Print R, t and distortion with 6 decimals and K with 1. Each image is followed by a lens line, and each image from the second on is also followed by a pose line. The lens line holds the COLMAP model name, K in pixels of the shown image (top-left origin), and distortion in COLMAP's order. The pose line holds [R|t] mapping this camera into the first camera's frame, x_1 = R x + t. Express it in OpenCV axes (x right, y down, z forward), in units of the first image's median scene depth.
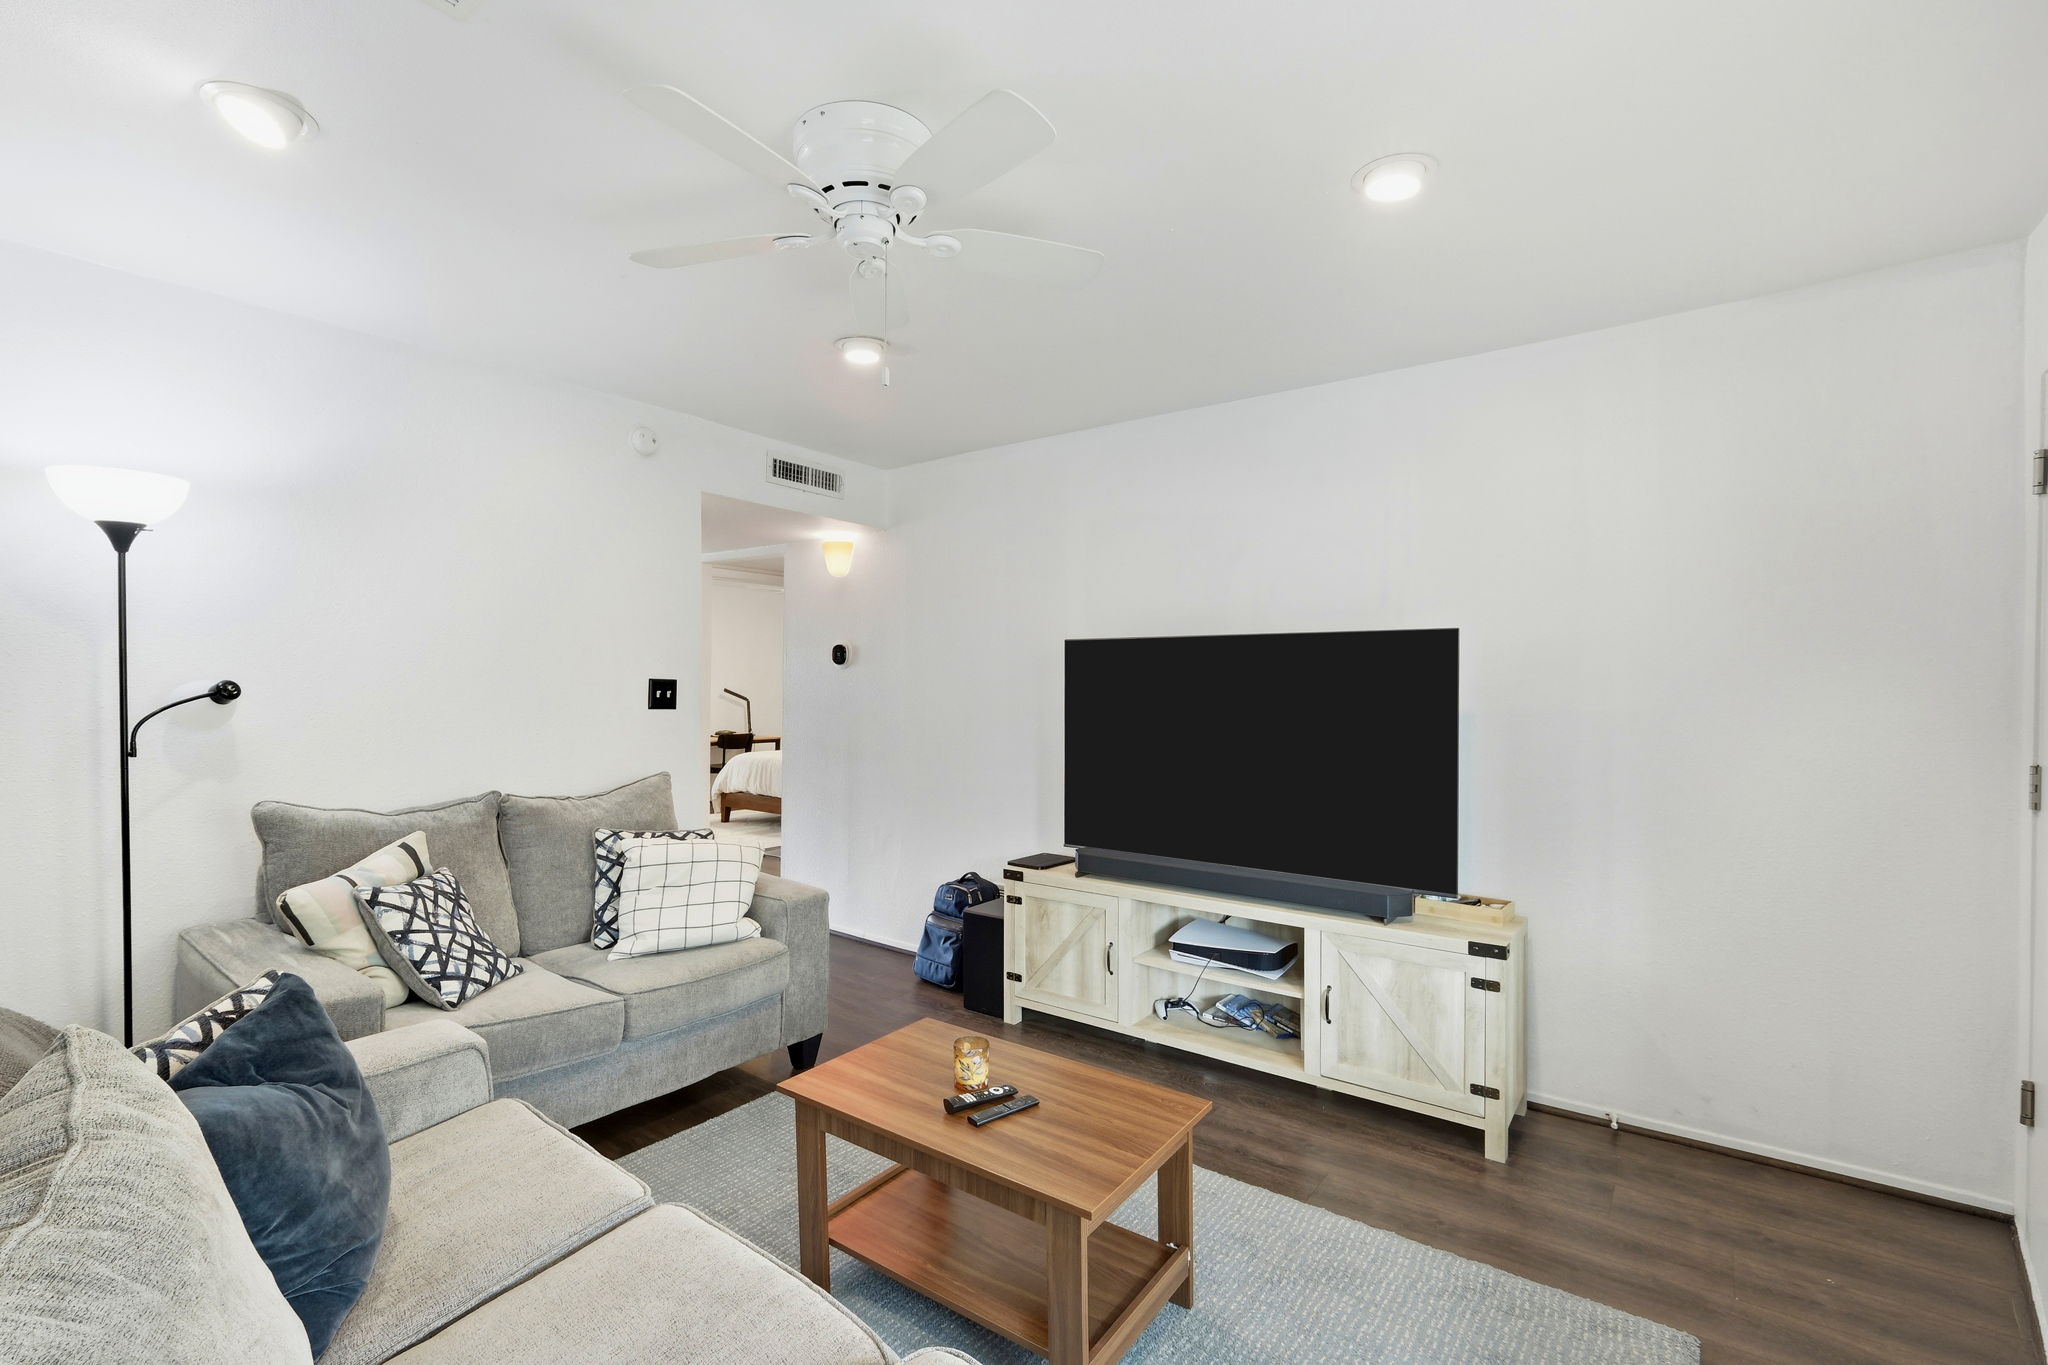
lens RADIAL K [[910.7, 0, 1024.0], [0, 910.7, 682.5], [0, 0, 1]] dist [-0.001419, 0.000201]
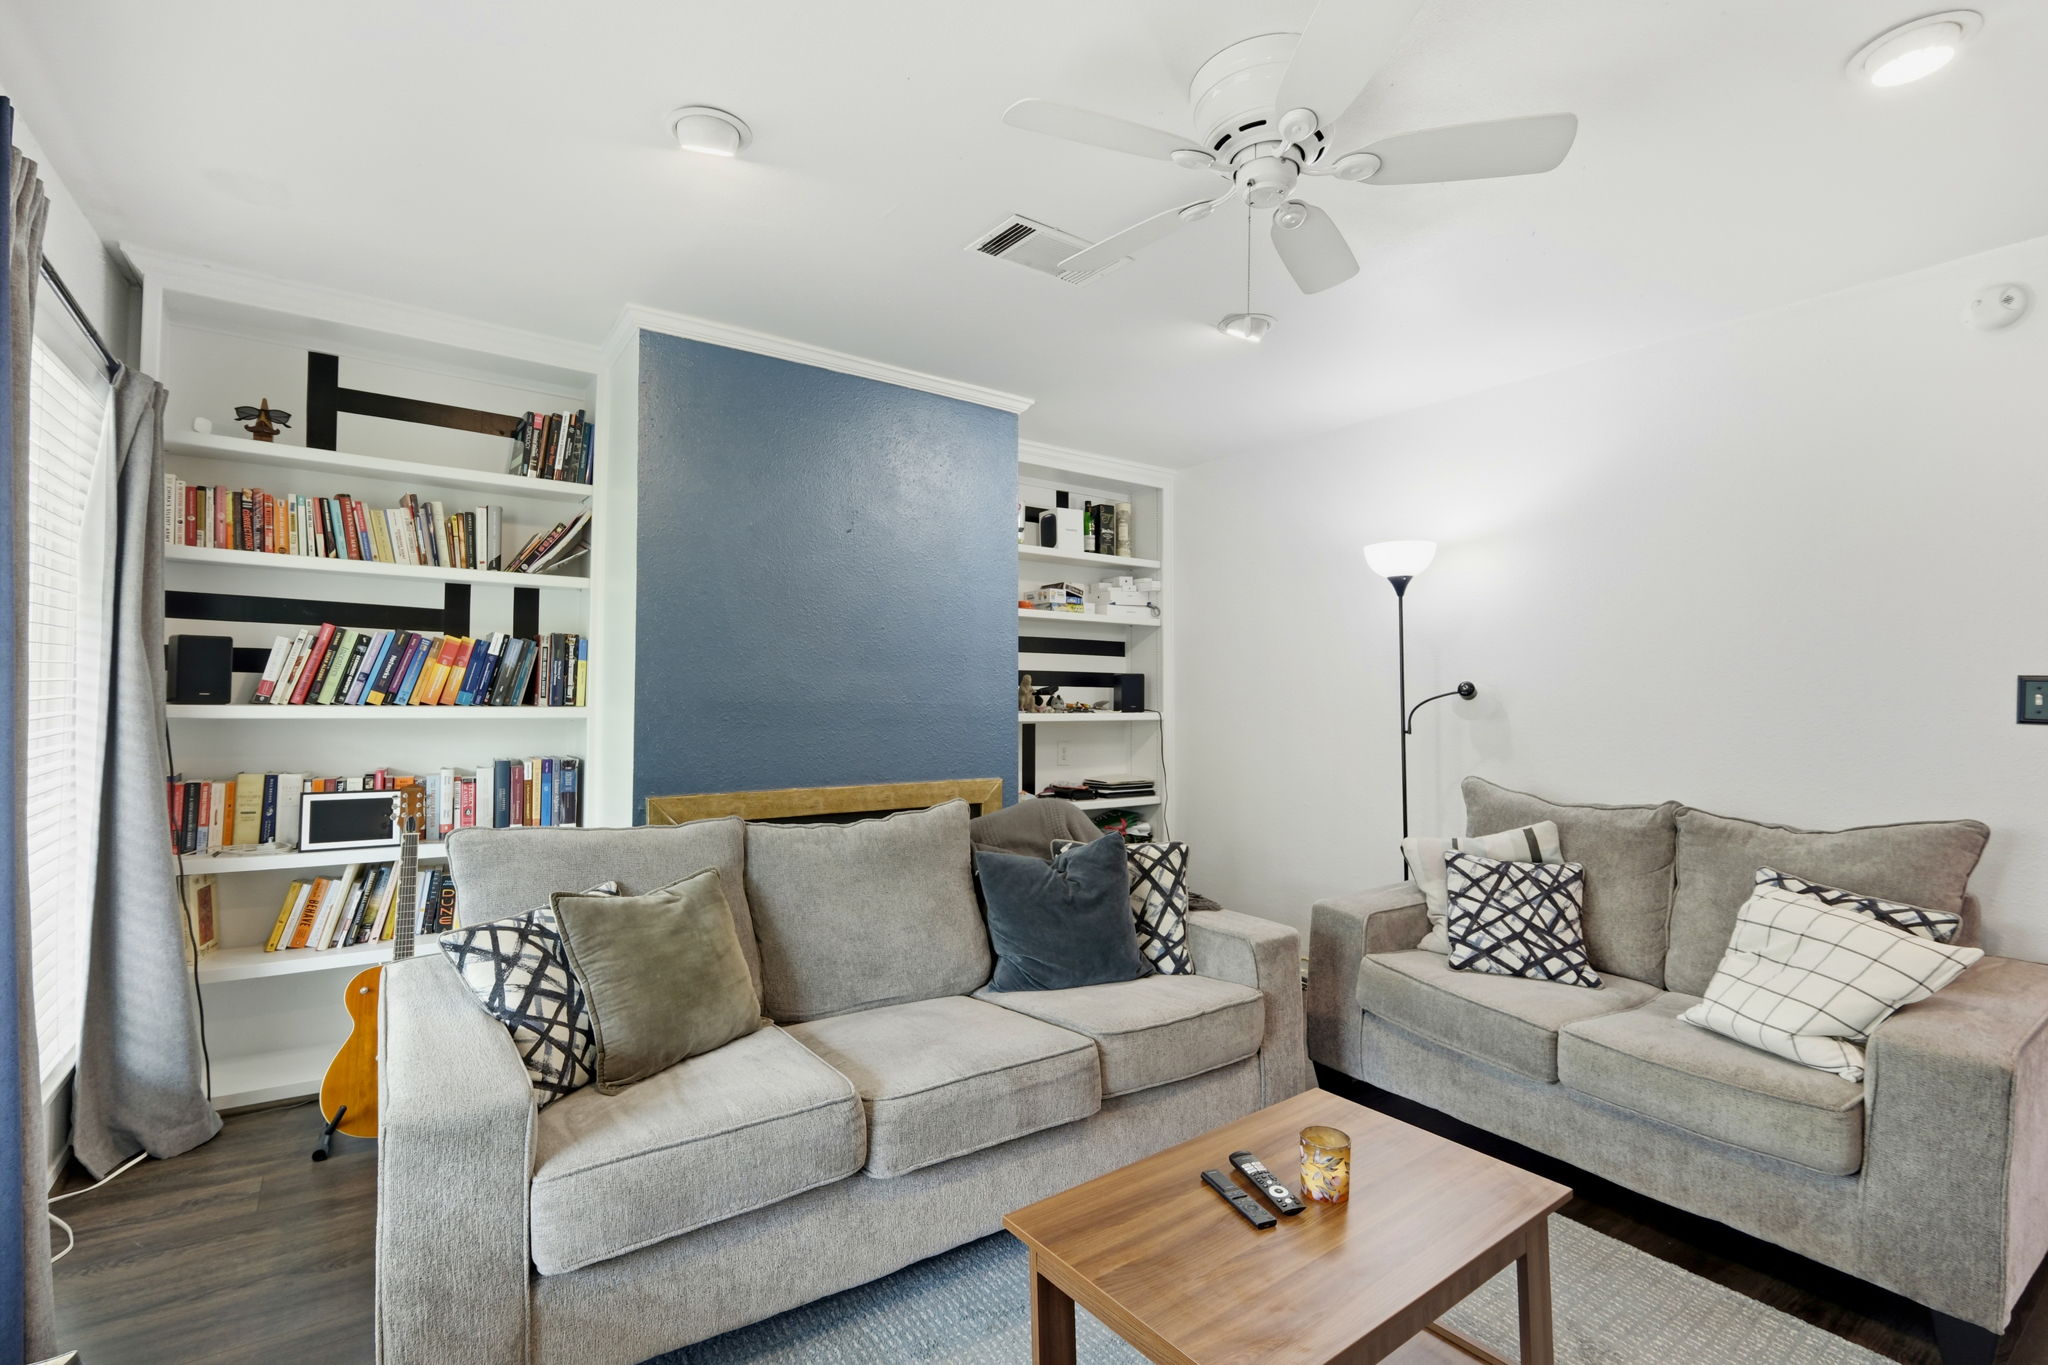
lens RADIAL K [[927.8, 0, 1004.6], [0, 927.8, 674.2], [0, 0, 1]] dist [-0.002073, -0.000363]
pose [[-0.313779, -0.034365, -0.948874, 0.541154], [-0.017328, 0.999386, -0.030464, 0.034729], [0.949338, 0.006883, -0.314181, 0.706575]]
